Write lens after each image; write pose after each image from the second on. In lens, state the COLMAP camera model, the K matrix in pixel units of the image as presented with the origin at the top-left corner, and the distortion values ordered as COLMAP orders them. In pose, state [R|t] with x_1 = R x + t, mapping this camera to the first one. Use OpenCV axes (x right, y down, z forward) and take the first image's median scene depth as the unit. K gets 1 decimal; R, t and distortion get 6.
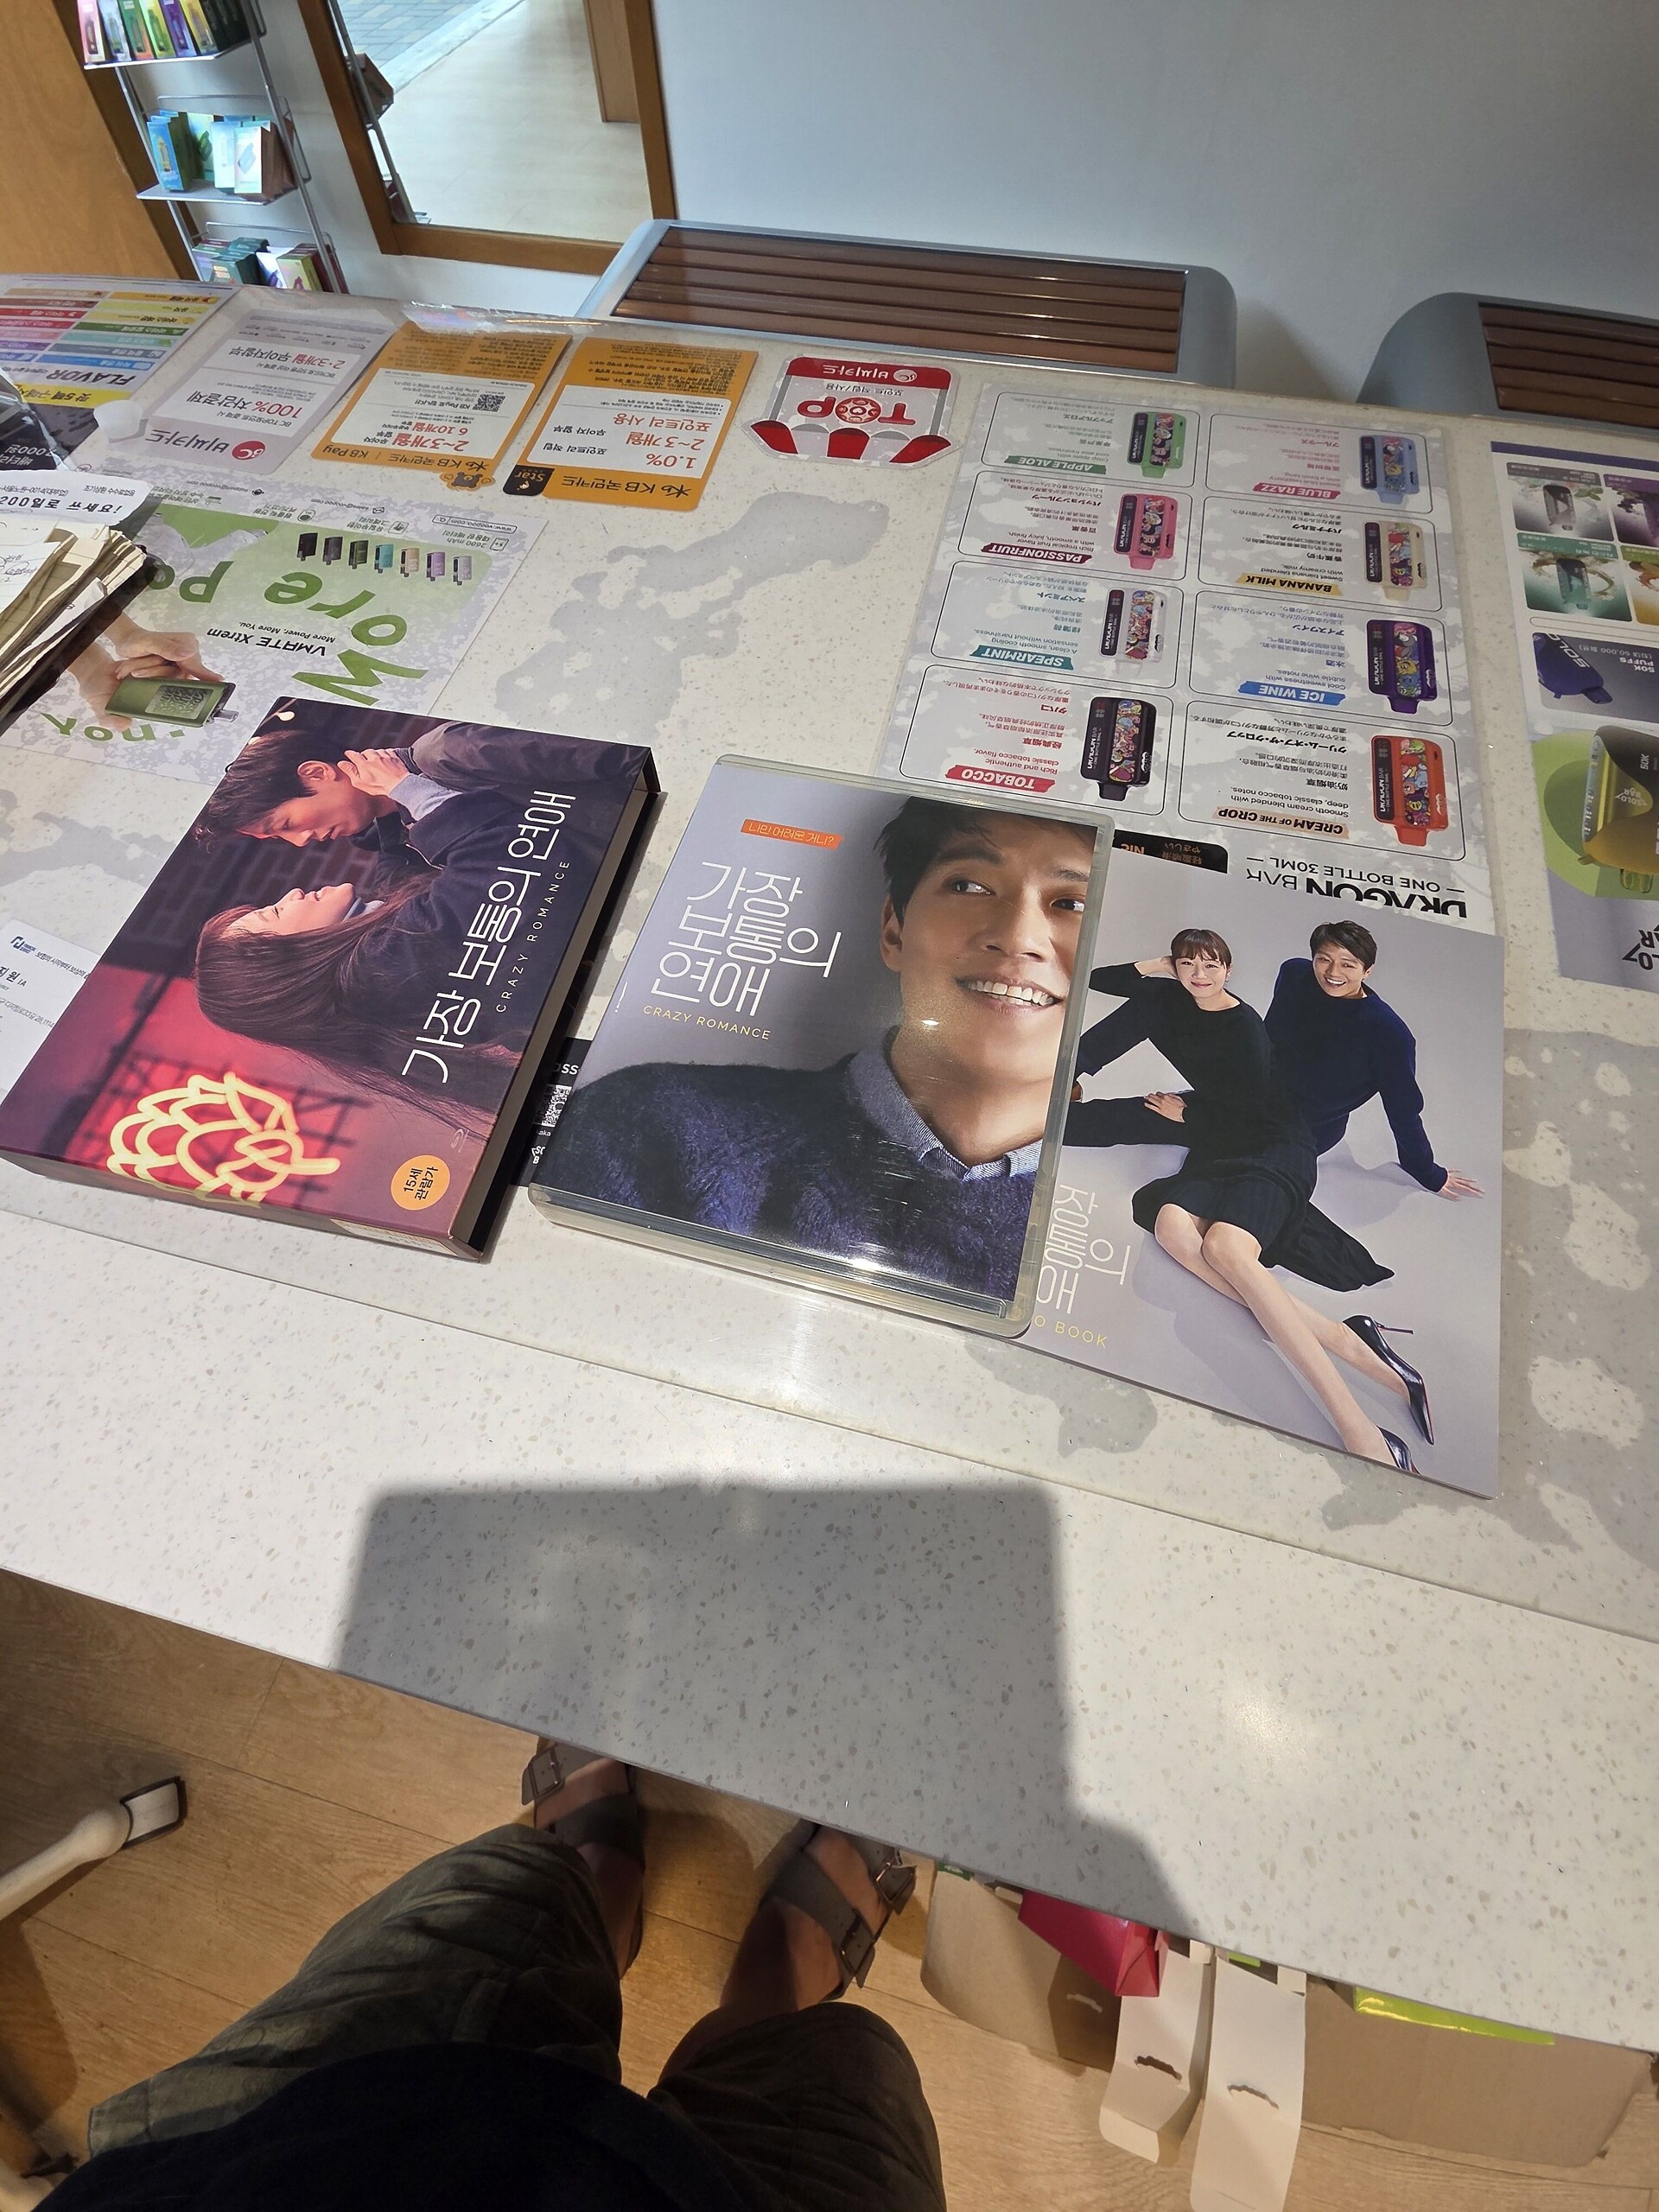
lens RADIAL K [[929.8, 0, 822.8], [0, 929.8, 1118.7], [0, 0, 1]] dist [0.011442, -0.006061]
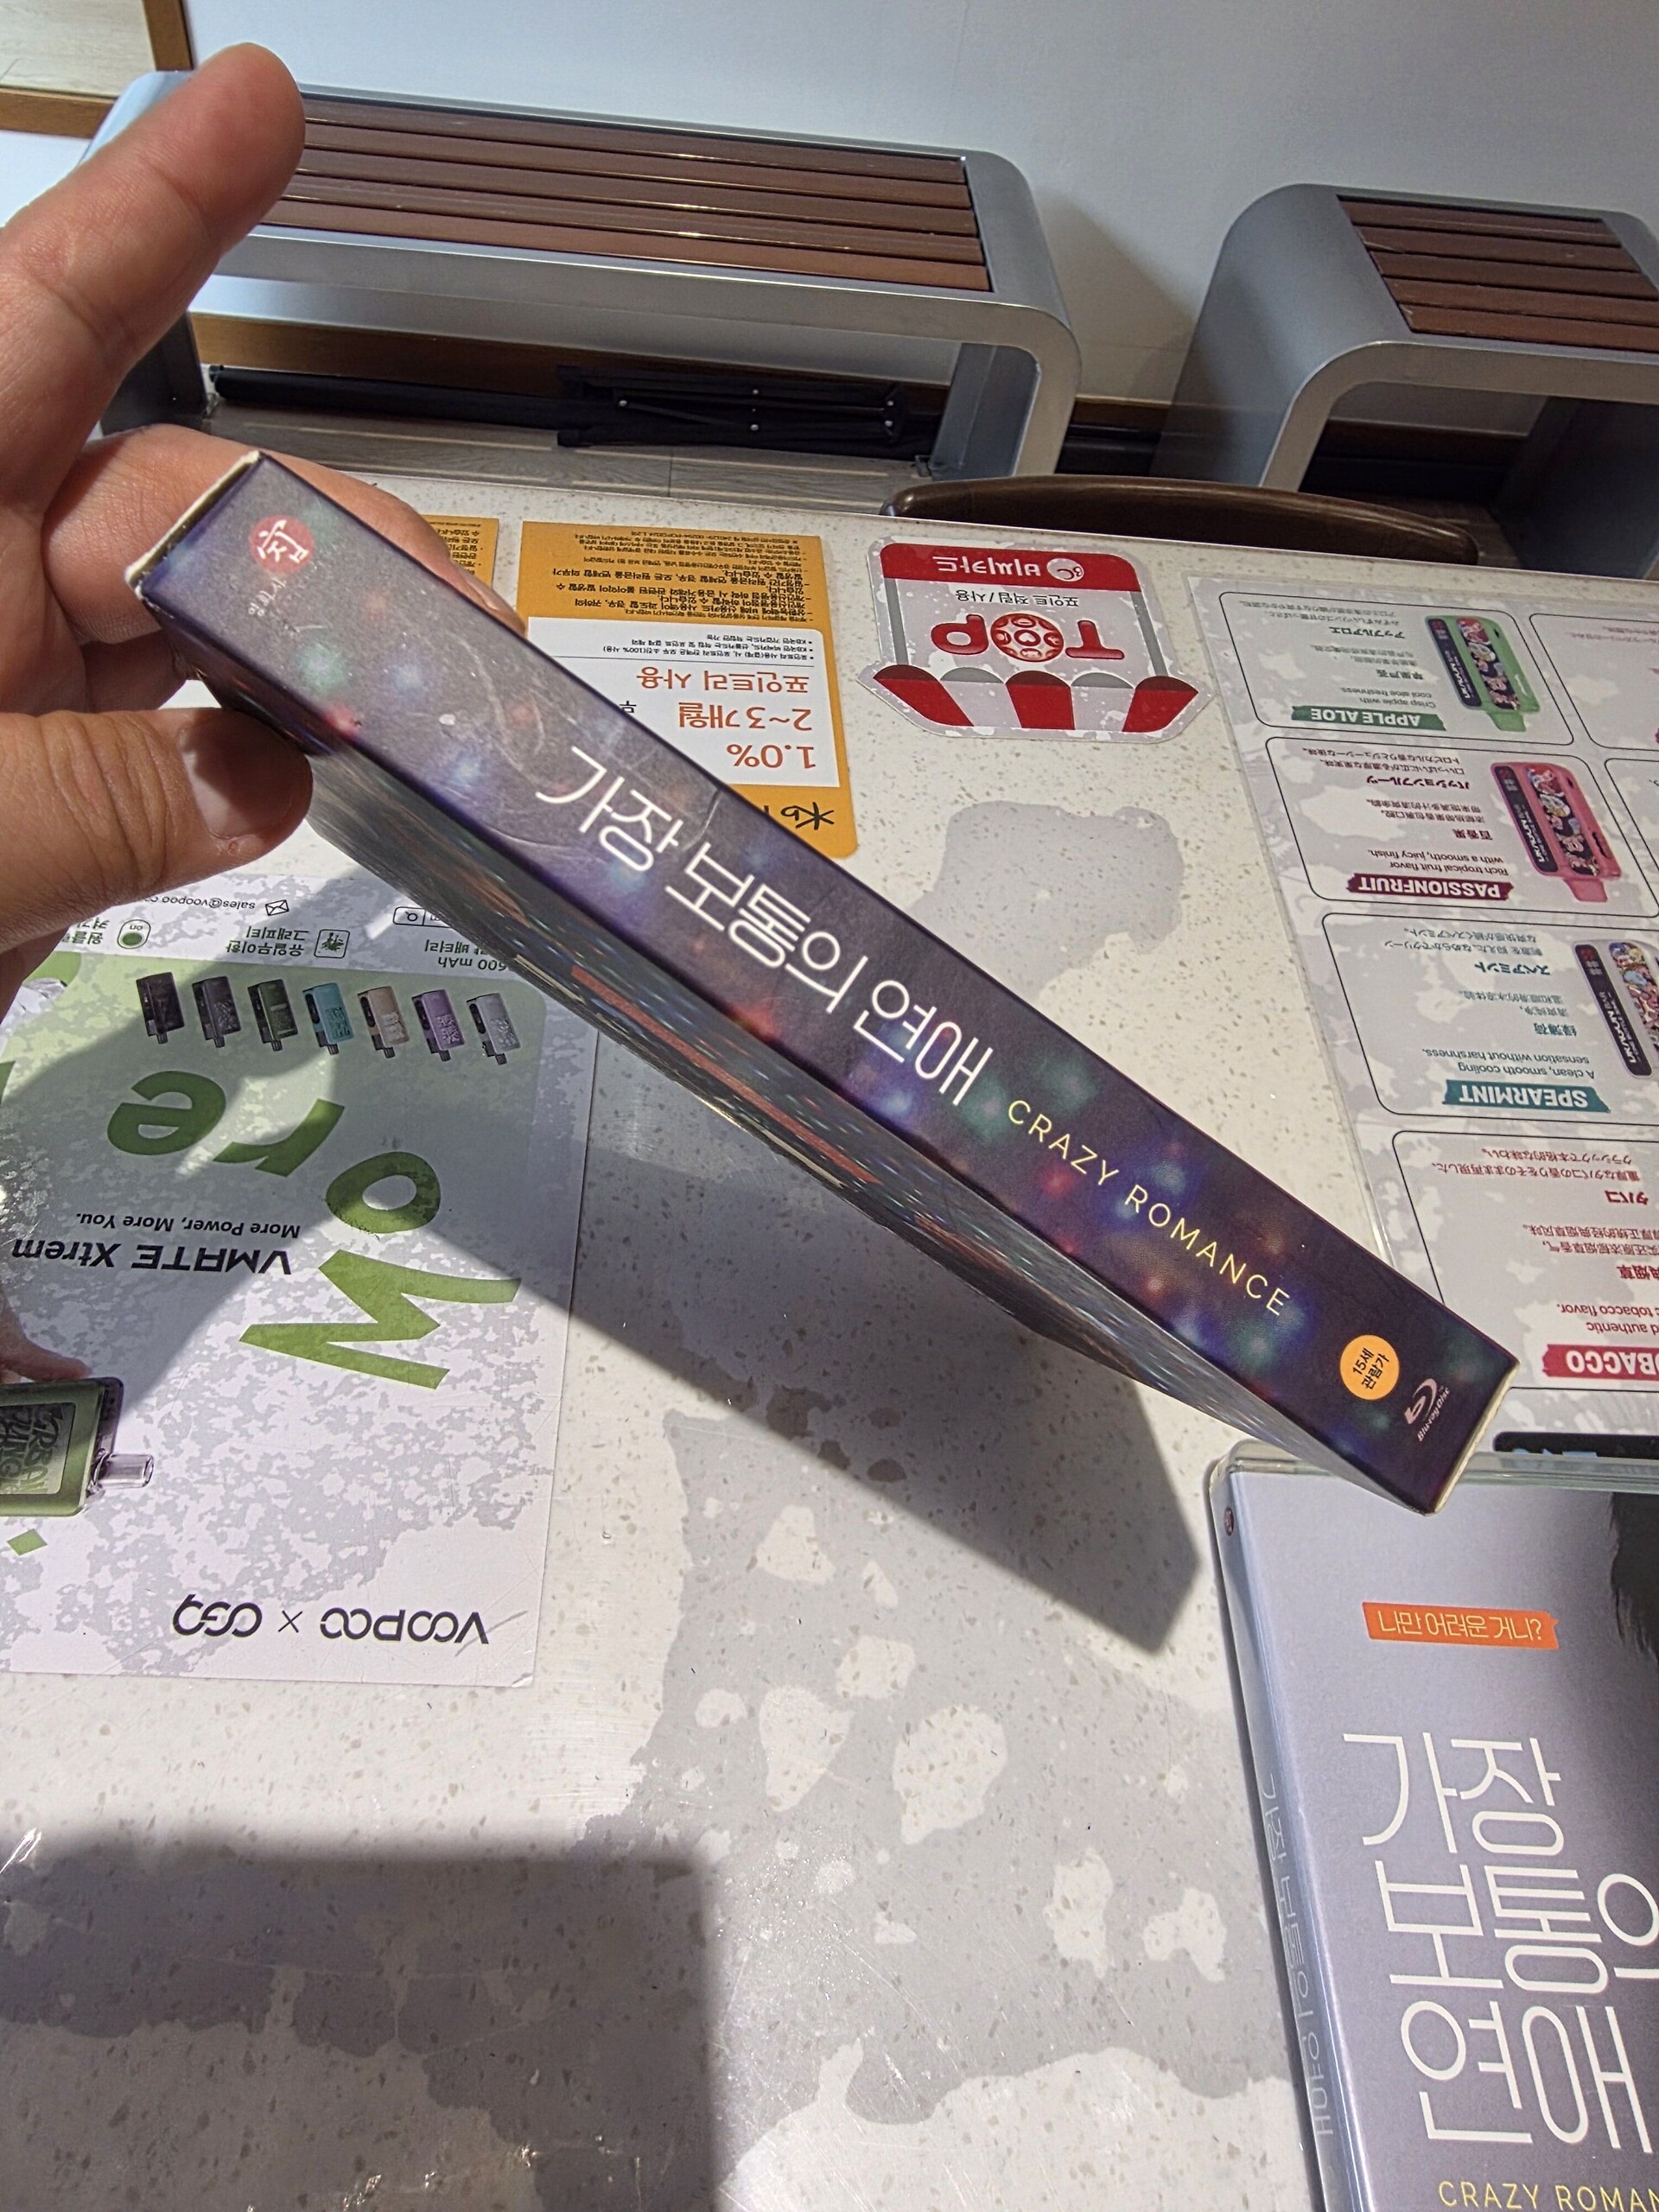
lens RADIAL K [[1562.9, 0, 776.6], [0, 1562.9, 915.8], [0, 0, 1]] dist [0.007680, -0.000159]
pose [[0.963109, -0.110903, 0.245199, -0.467913], [0.164484, 0.963726, -0.210183, -0.461121], [-0.212995, 0.242760, 0.946415, 0.118676]]
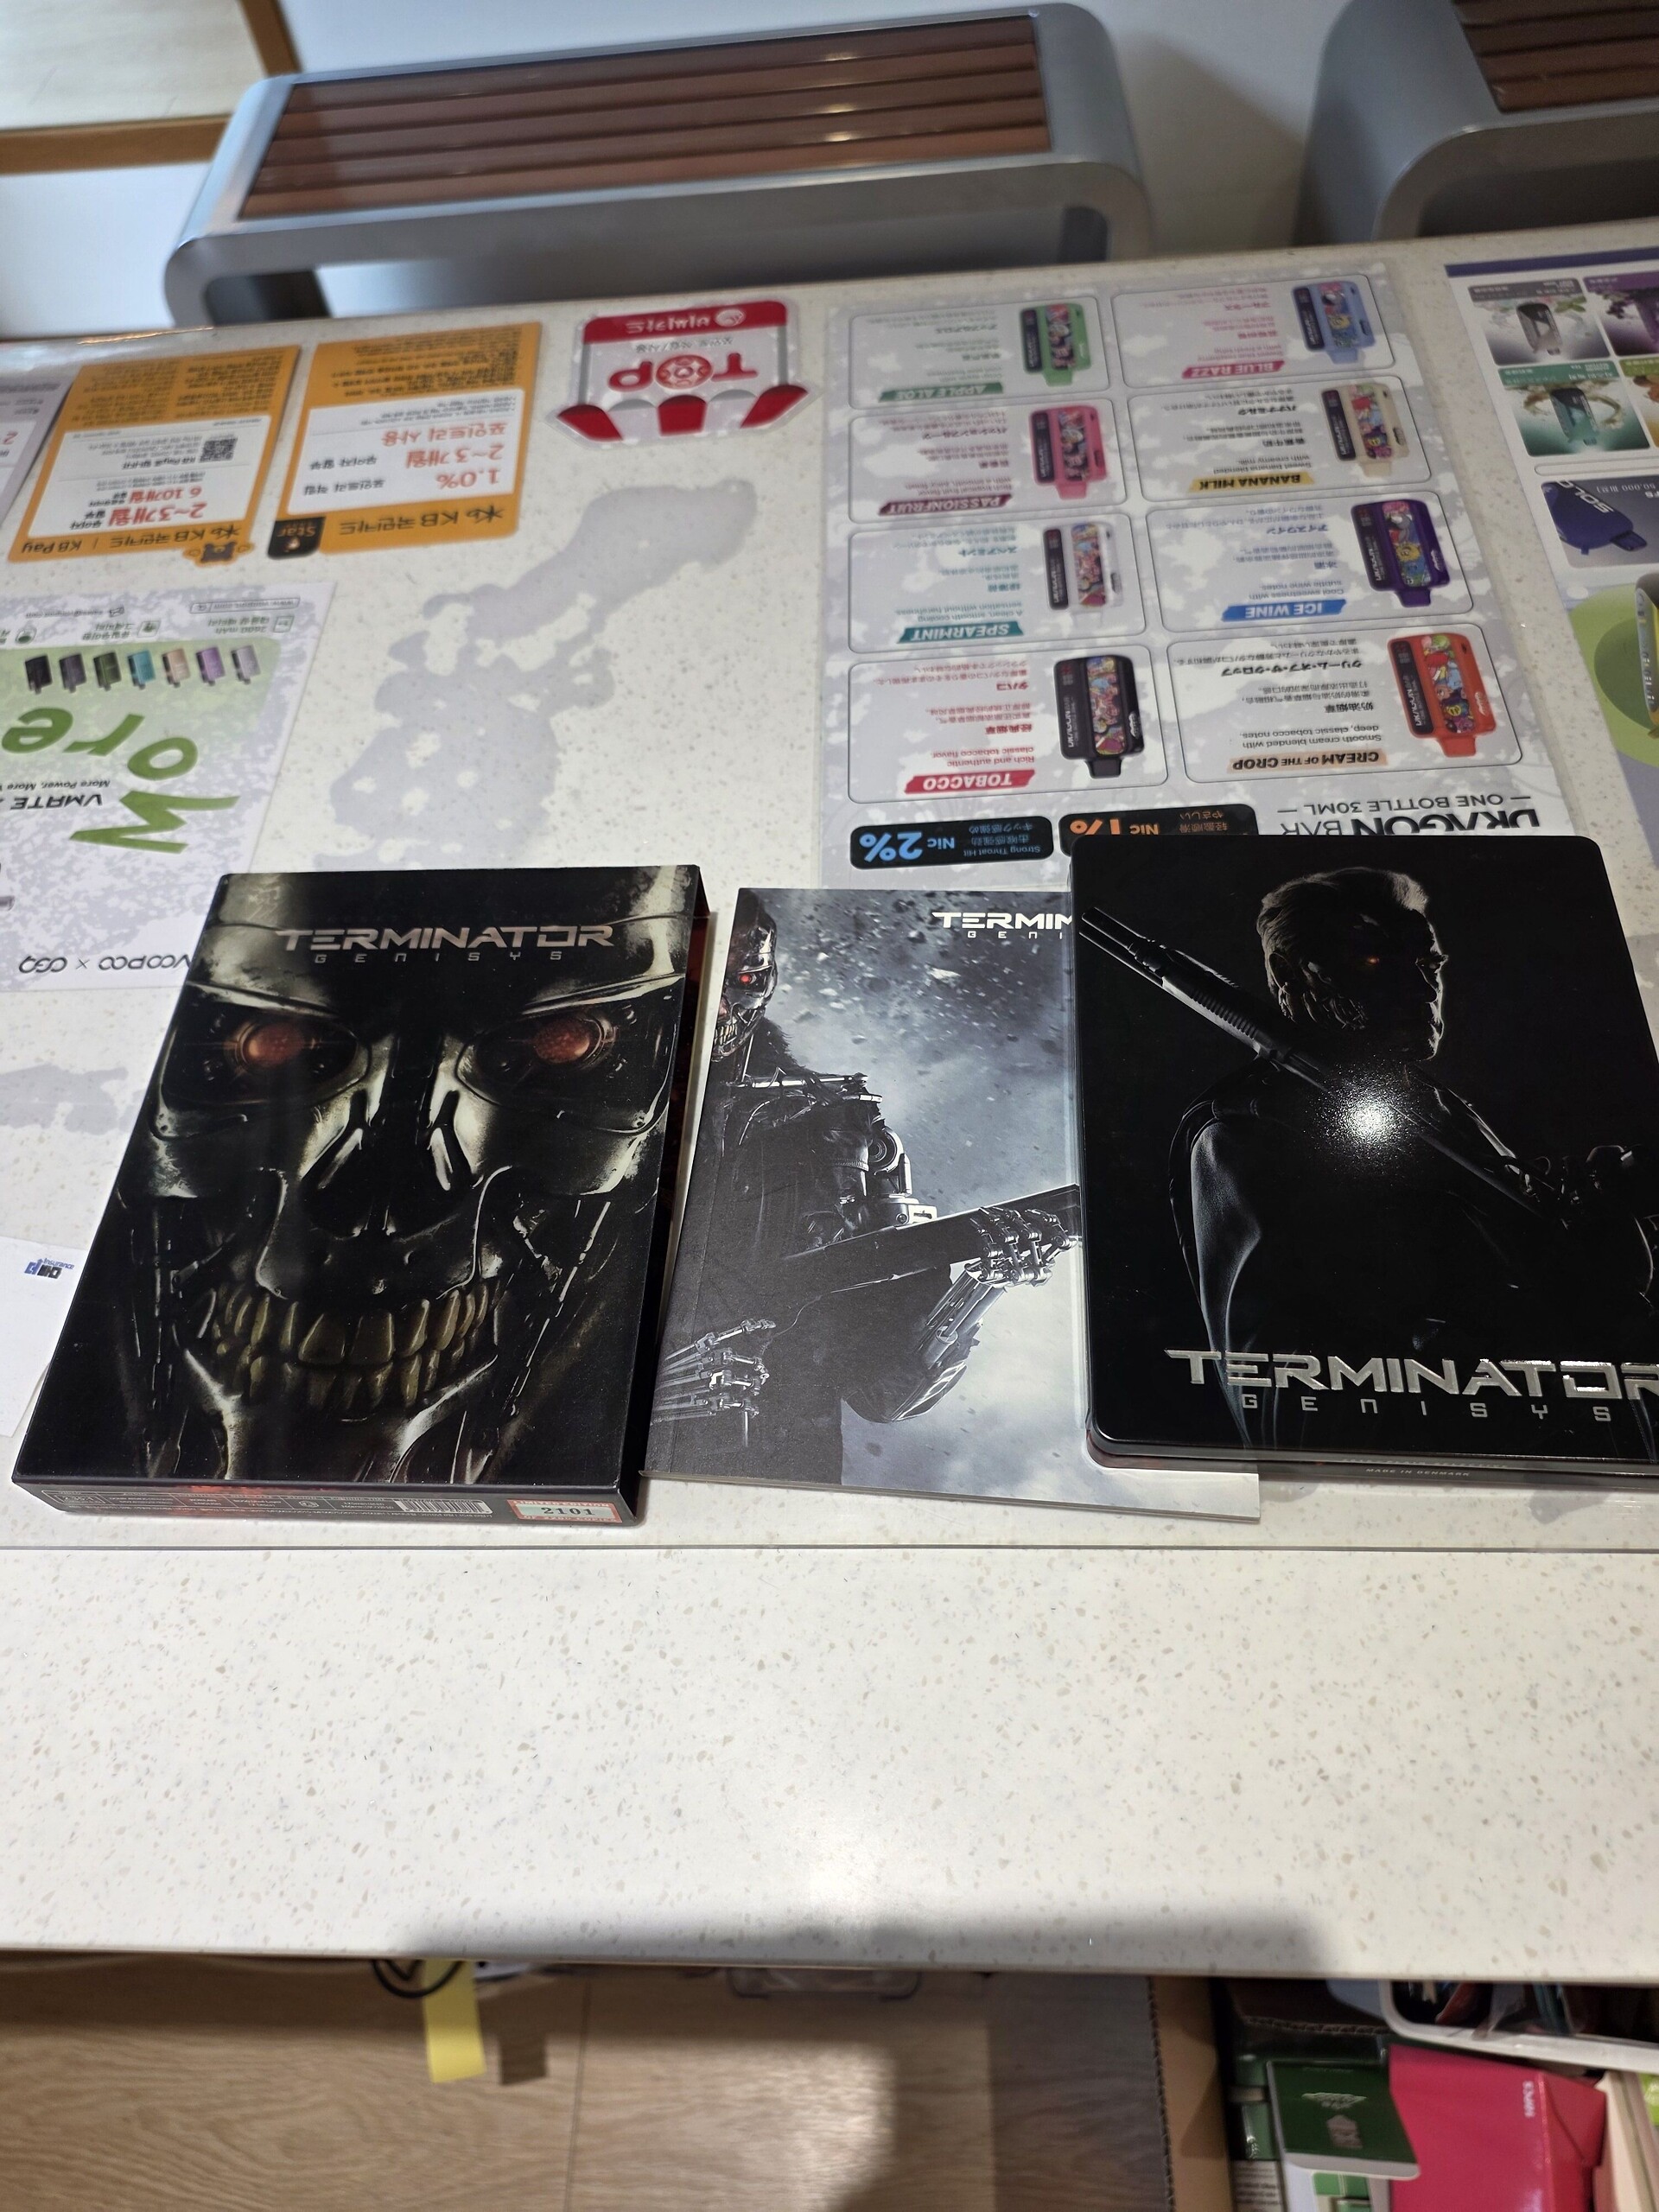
lens RADIAL K [[1572.8, 0, 825.1], [0, 1572.8, 1119.0], [0, 0, 1]] dist [0.035712, -0.046541]
pose [[0.974247, -0.217846, 0.058182, -0.073945], [0.223428, 0.967431, -0.118983, 0.057166], [-0.030367, 0.128918, 0.991190, -0.309310]]
